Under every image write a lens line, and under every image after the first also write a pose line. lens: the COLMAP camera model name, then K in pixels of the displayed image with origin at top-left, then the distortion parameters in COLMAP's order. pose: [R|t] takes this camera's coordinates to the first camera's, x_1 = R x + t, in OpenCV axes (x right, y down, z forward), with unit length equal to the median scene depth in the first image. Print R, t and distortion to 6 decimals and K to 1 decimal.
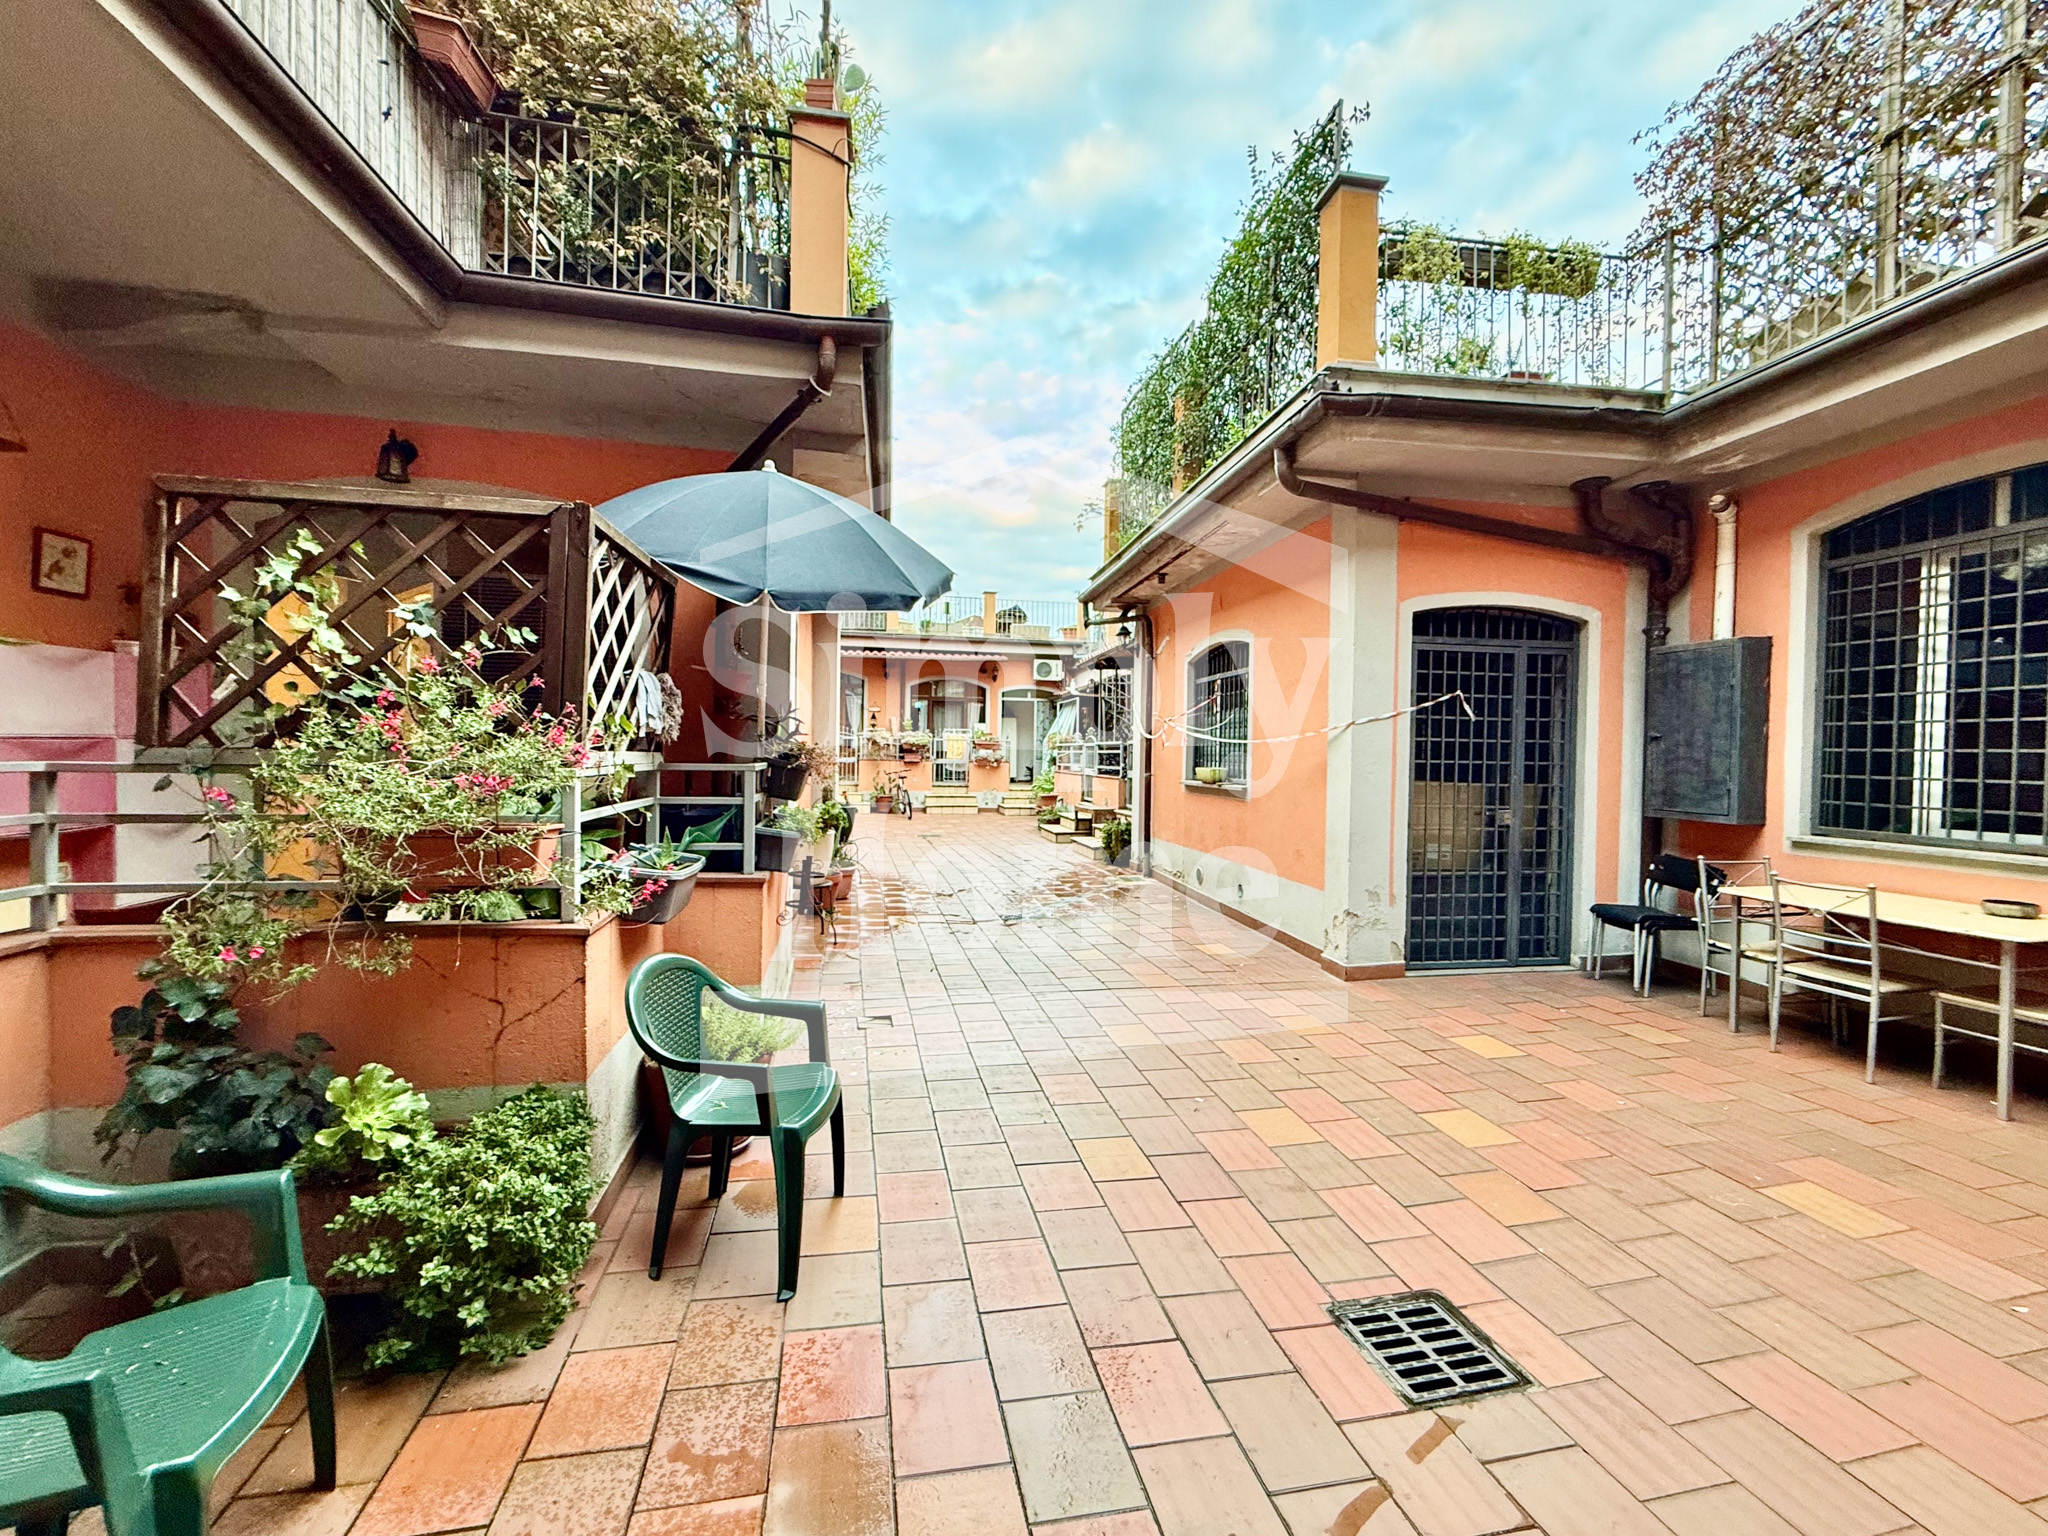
lens RADIAL K [[816.0, 0, 1014.0], [0, 816.0, 762.2], [0, 0, 1]] dist [-0.002746, 0.000207]
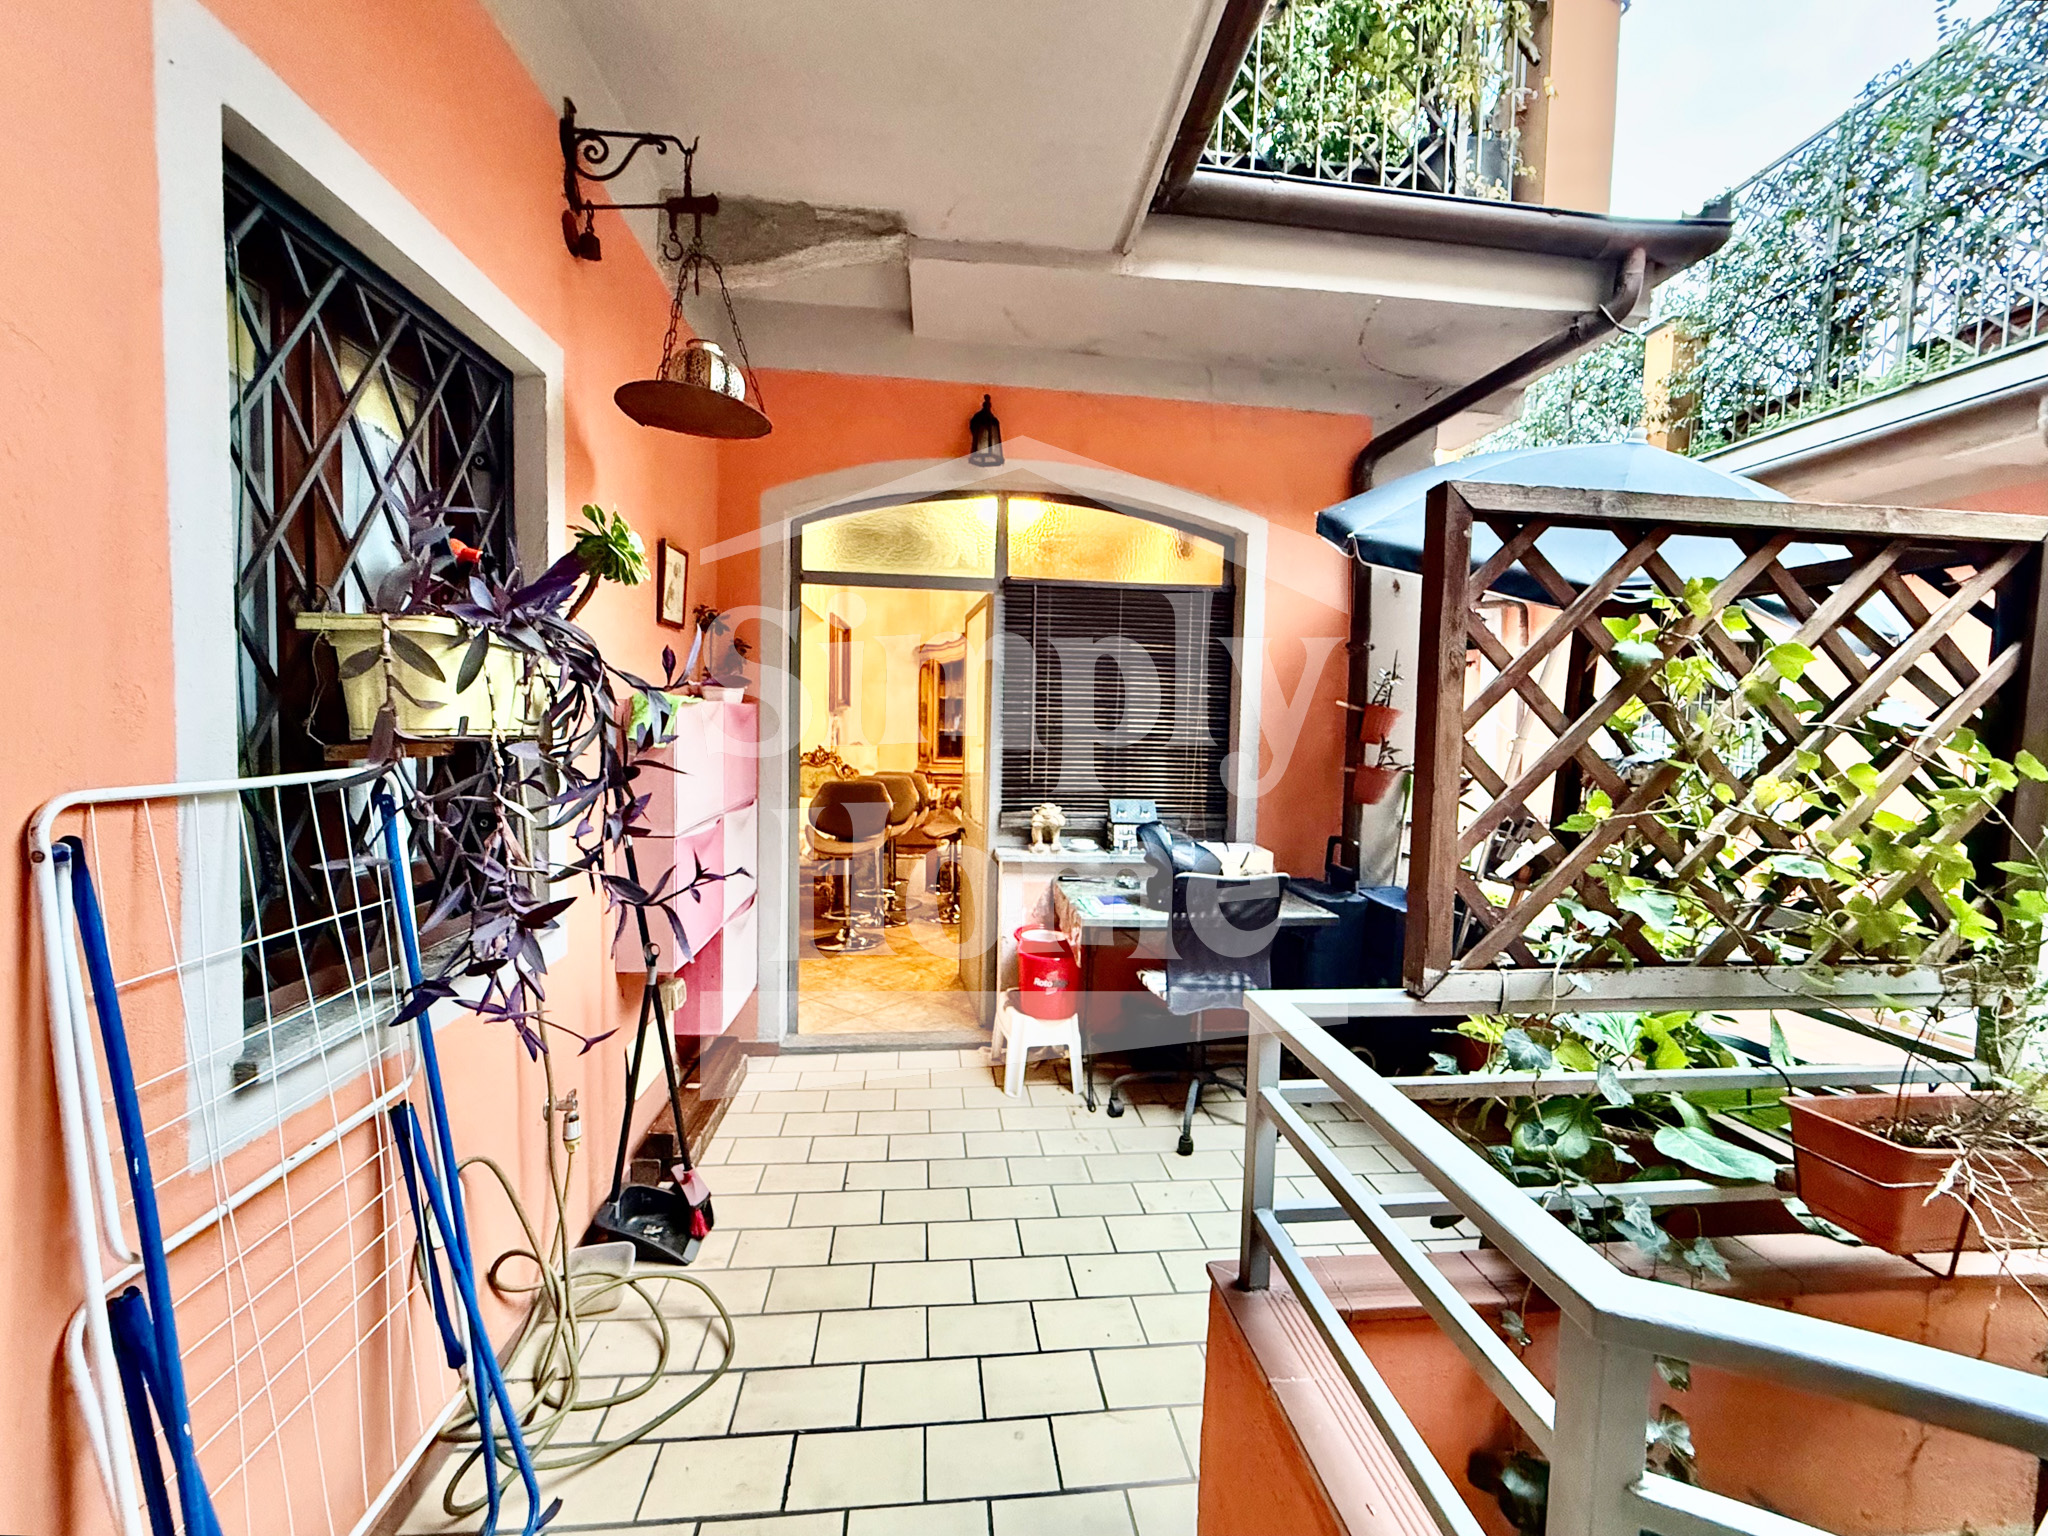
lens RADIAL K [[816.0, 0, 1011.2], [0, 816.0, 764.0], [0, 0, 1]] dist [-0.002746, 0.000207]
pose [[0.997047, 0.008968, -0.076264, -0.510600], [-0.005813, 0.999122, 0.041488, -0.071069], [0.076569, -0.040922, 0.996224, 0.166634]]
